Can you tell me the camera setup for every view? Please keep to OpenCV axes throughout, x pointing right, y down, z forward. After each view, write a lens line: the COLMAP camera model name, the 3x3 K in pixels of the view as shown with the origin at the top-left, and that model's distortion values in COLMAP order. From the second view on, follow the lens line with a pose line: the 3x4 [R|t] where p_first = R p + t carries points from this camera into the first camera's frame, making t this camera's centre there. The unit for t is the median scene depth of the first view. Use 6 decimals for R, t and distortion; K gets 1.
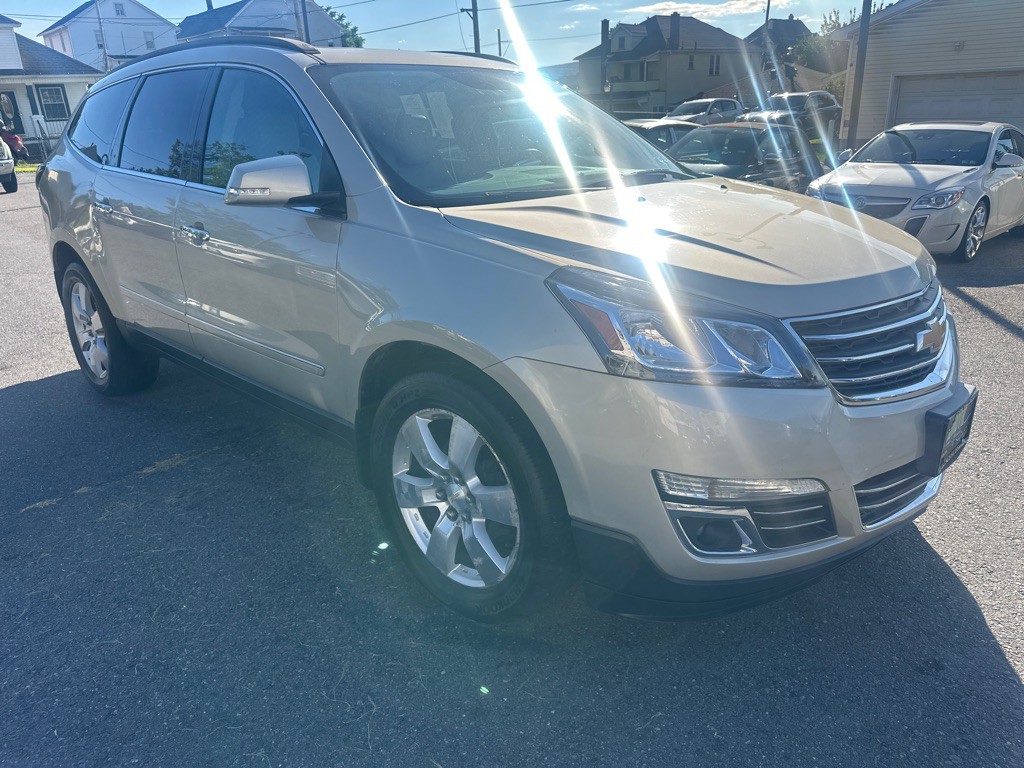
lens RADIAL K [[742.7, 0, 525.2], [0, 742.7, 369.8], [0, 0, 1]] dist [0.073840, -0.117682]
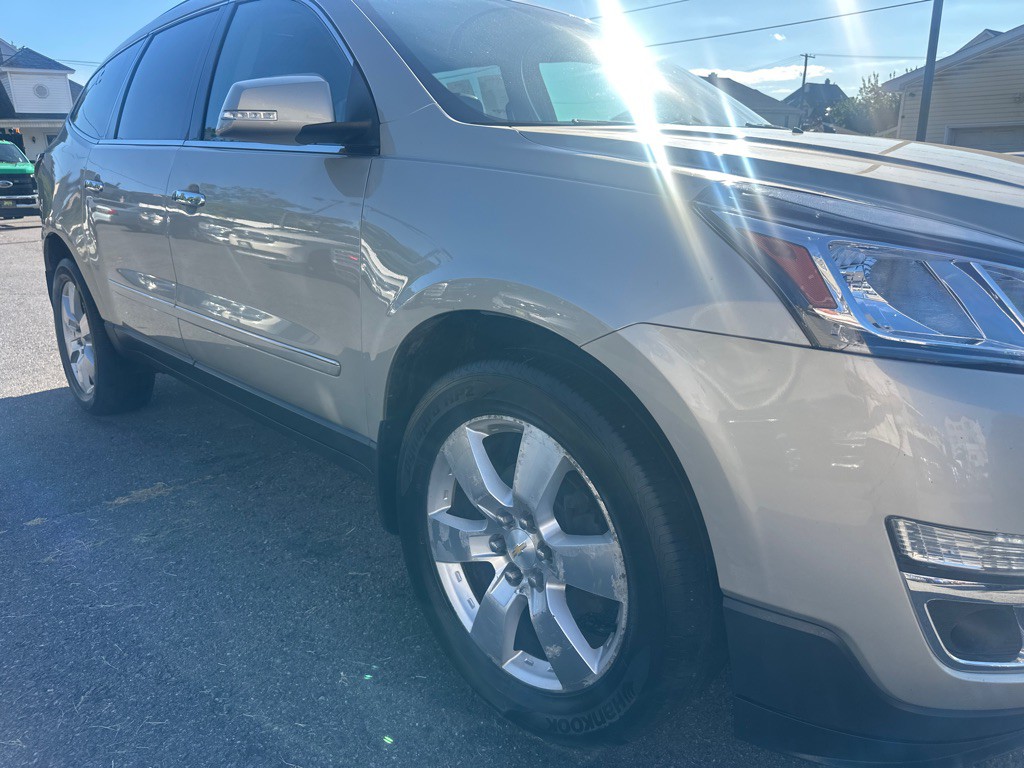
lens RADIAL K [[732.8, 0, 510.8], [0, 732.8, 380.0], [0, 0, 1]] dist [0.044835, -0.051888]
pose [[0.998285, 0.031160, -0.049564, -0.071101], [-0.034283, 0.997396, -0.063455, 0.058359], [0.047458, 0.065046, 0.996753, 0.317122]]
